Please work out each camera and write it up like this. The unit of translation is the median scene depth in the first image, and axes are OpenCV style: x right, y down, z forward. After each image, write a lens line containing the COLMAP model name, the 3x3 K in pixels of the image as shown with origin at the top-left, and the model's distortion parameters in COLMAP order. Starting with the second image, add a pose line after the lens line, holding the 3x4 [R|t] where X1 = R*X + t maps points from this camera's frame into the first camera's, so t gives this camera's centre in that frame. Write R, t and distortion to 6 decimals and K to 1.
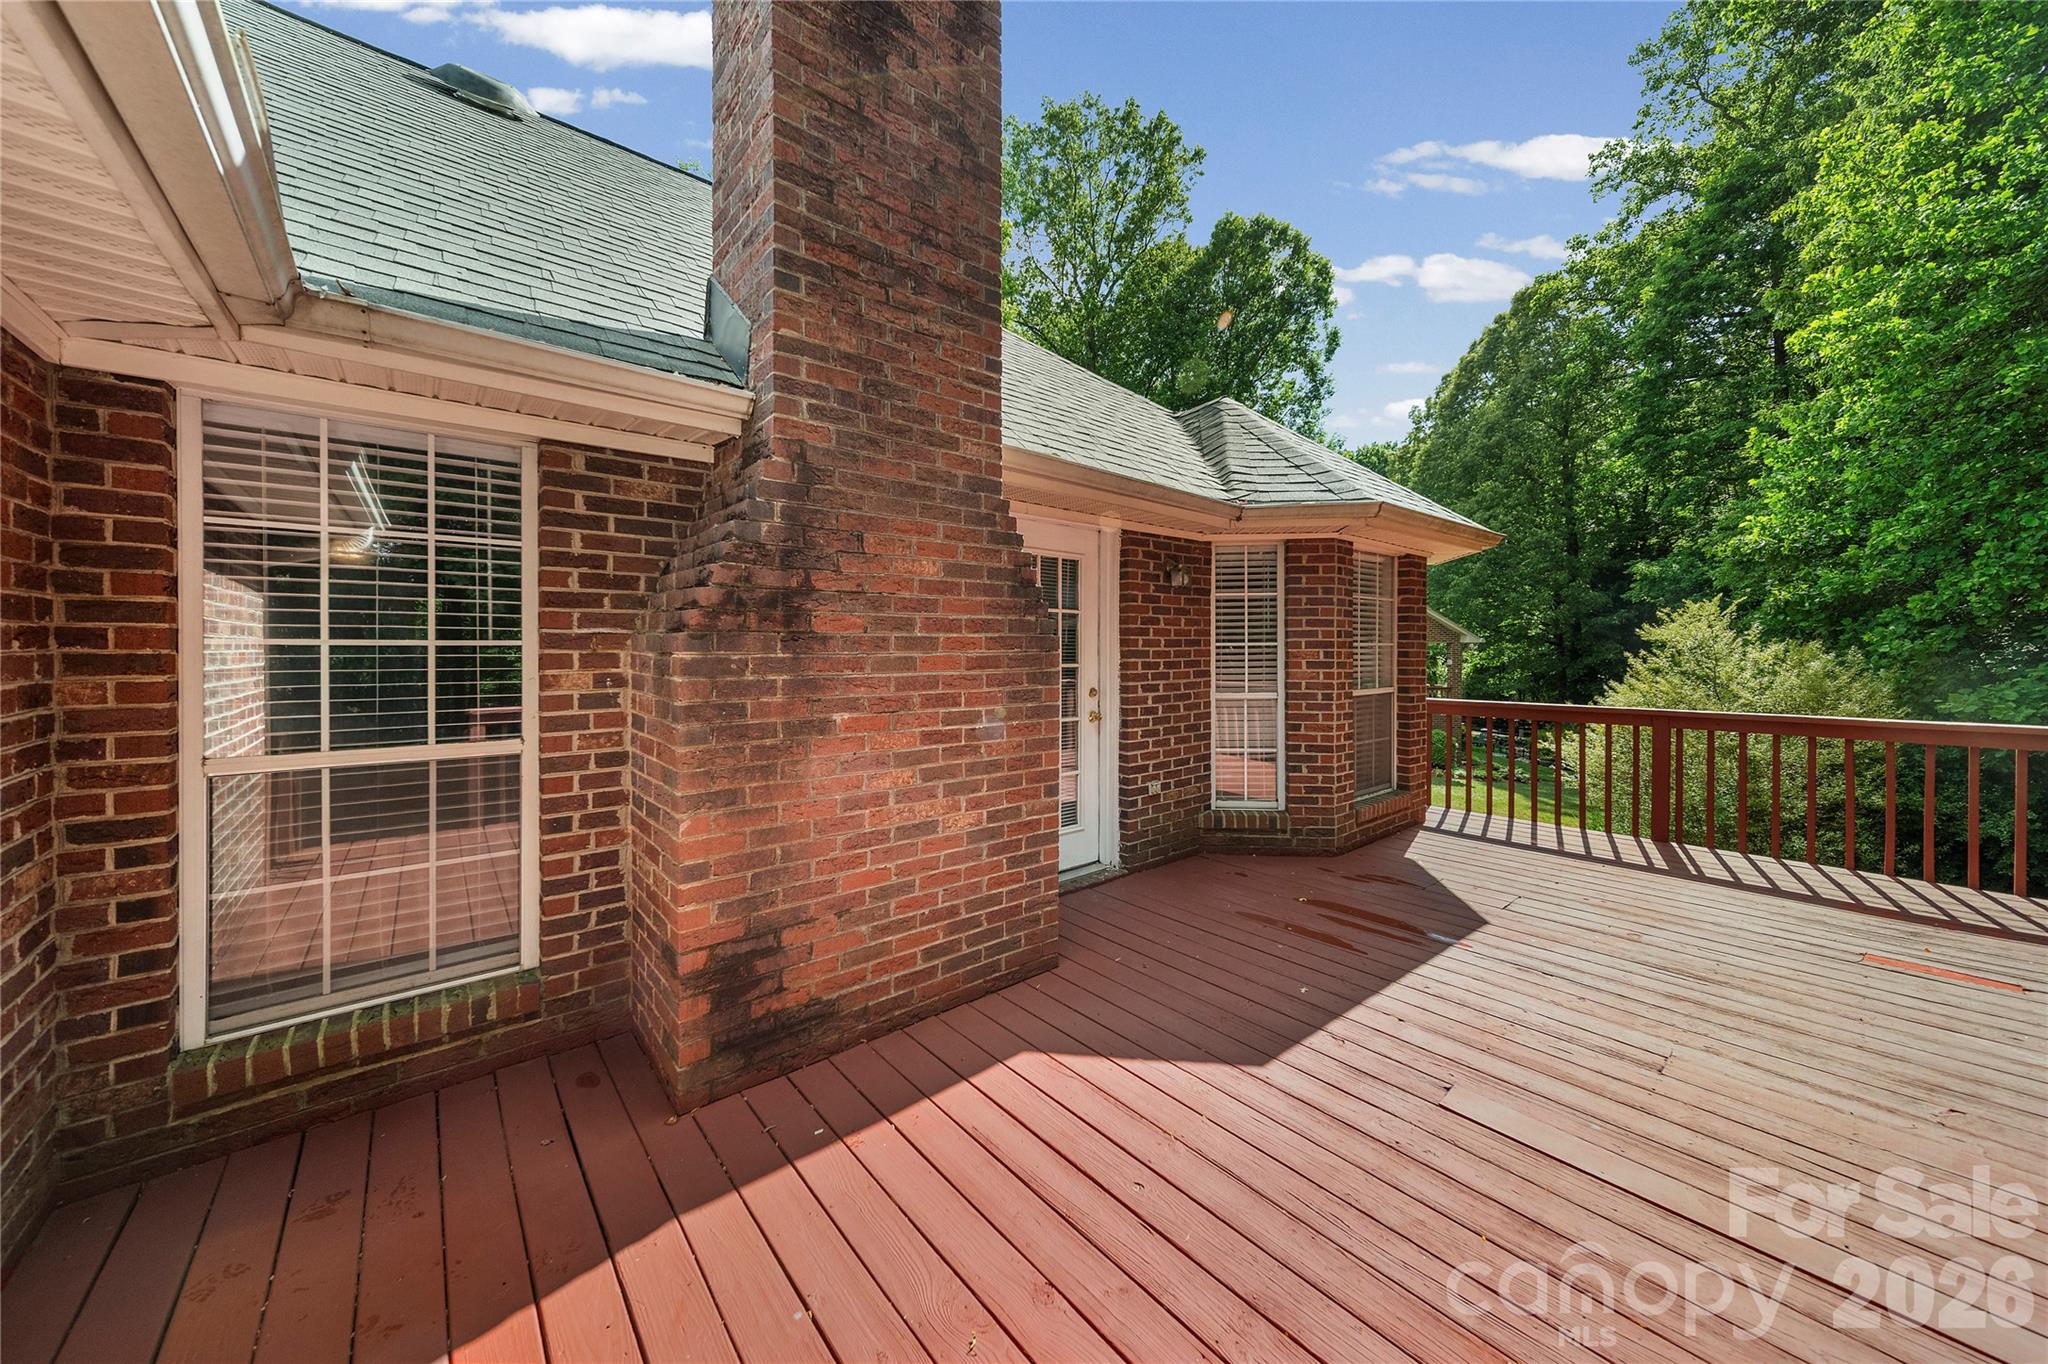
lens RADIAL K [[706.1, 0, 1034.3], [0, 706.1, 651.7], [0, 0, 1]] dist [0.002816, 0.000288]
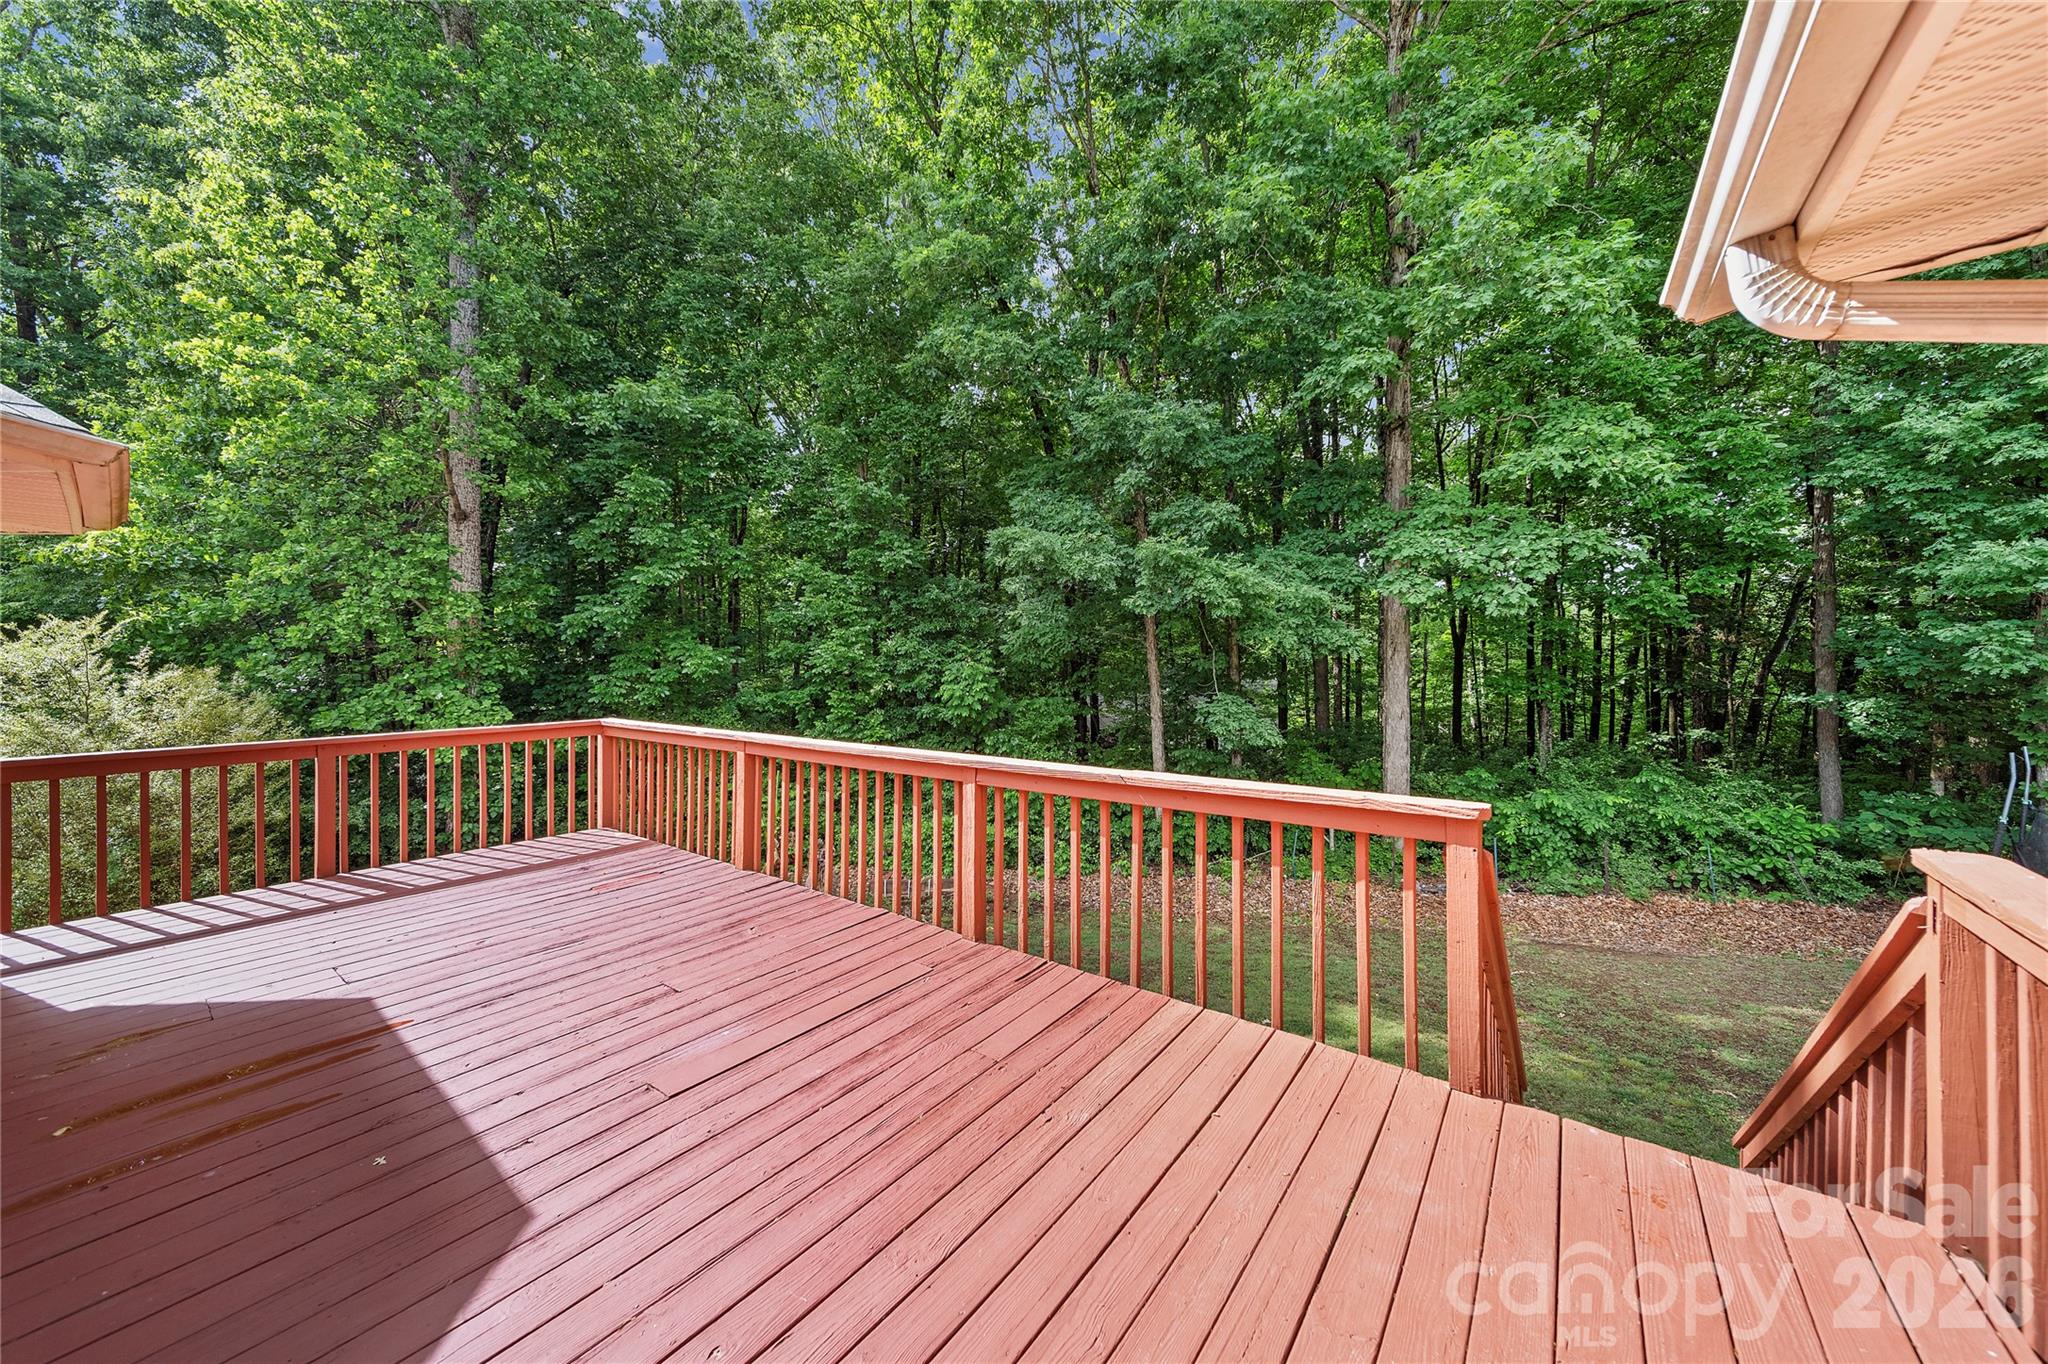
lens RADIAL K [[706.1, 0, 1022.8], [0, 706.1, 663.2], [0, 0, 1]] dist [0.002816, 0.000288]
pose [[-0.206272, 0.004453, 0.978485, -0.089848], [0.017808, 0.999841, -0.000796, 0.000641], [-0.978333, 0.017260, -0.206319, 0.107726]]
